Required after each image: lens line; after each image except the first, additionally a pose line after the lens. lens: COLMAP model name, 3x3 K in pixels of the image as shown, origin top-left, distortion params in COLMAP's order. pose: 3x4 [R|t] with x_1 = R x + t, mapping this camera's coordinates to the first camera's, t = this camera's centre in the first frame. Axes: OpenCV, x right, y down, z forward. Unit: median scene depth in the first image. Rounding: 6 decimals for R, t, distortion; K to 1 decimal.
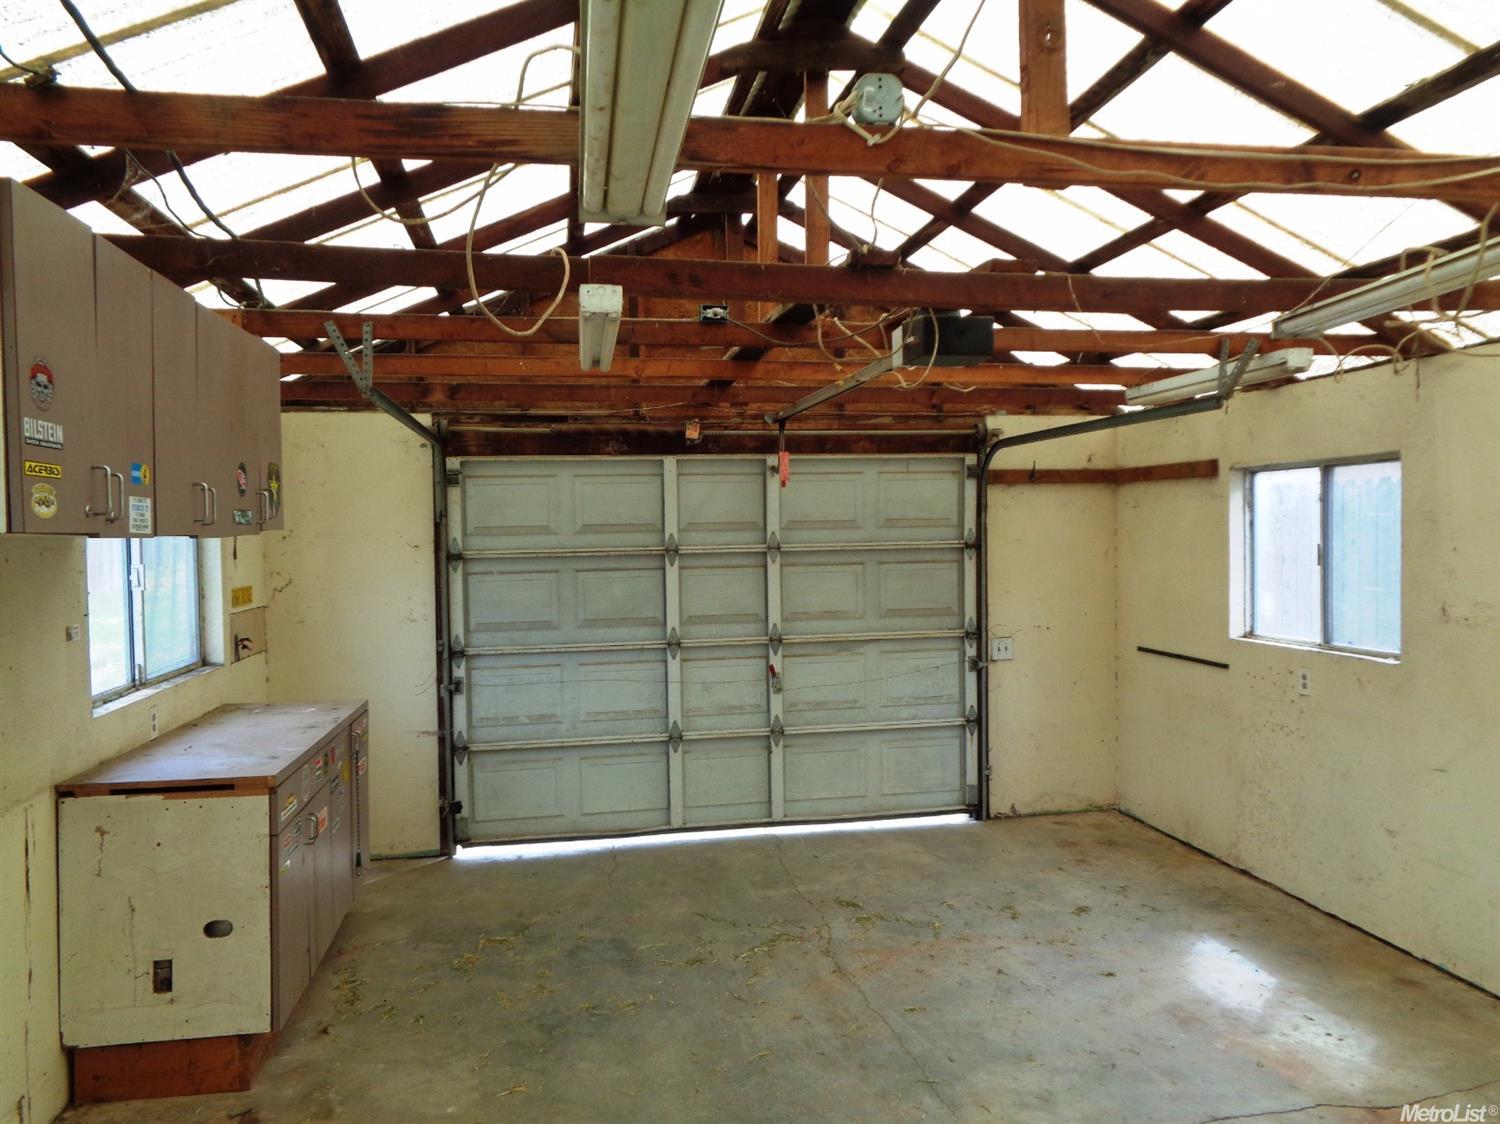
lens RADIAL K [[1135.2, 0, 751.5], [0, 1135.2, 563.0], [0, 0, 1]] dist [0.011013, -0.001299]
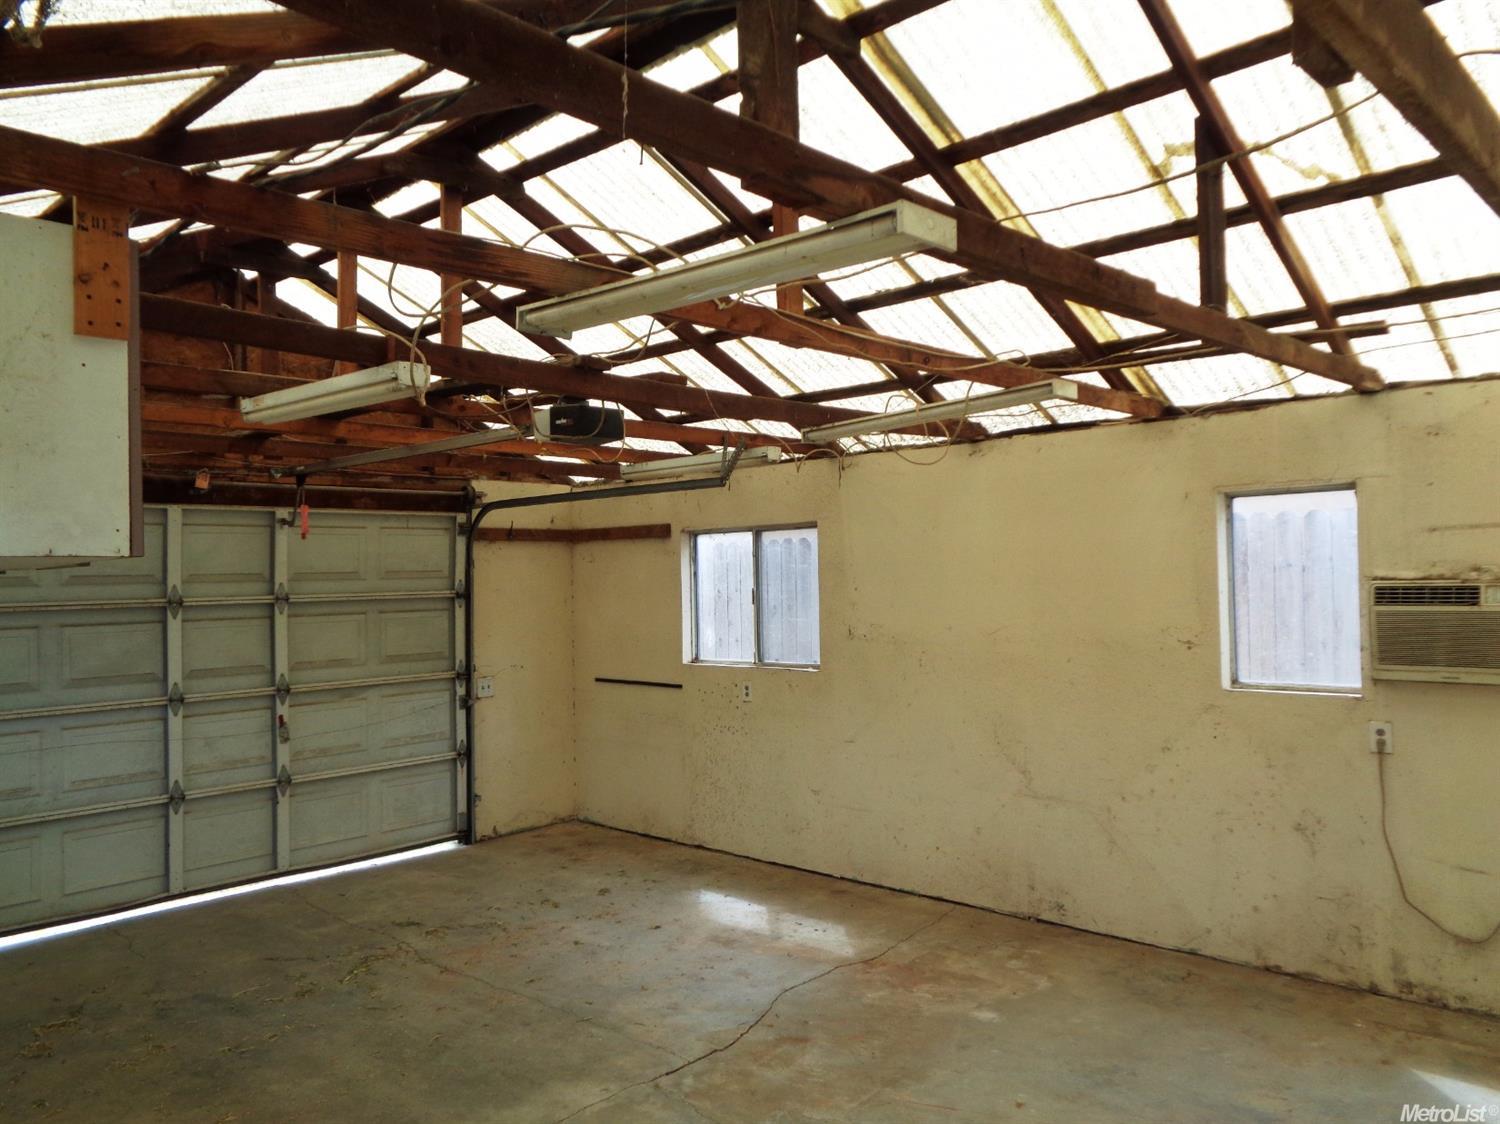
lens RADIAL K [[1135.2, 0, 758.4], [0, 1135.2, 556.8], [0, 0, 1]] dist [0.011013, -0.001299]
pose [[0.805074, 0.010277, 0.593085, -0.274832], [0.026347, 0.998244, -0.053062, 0.016410], [-0.592588, 0.058344, 0.803390, -0.083360]]
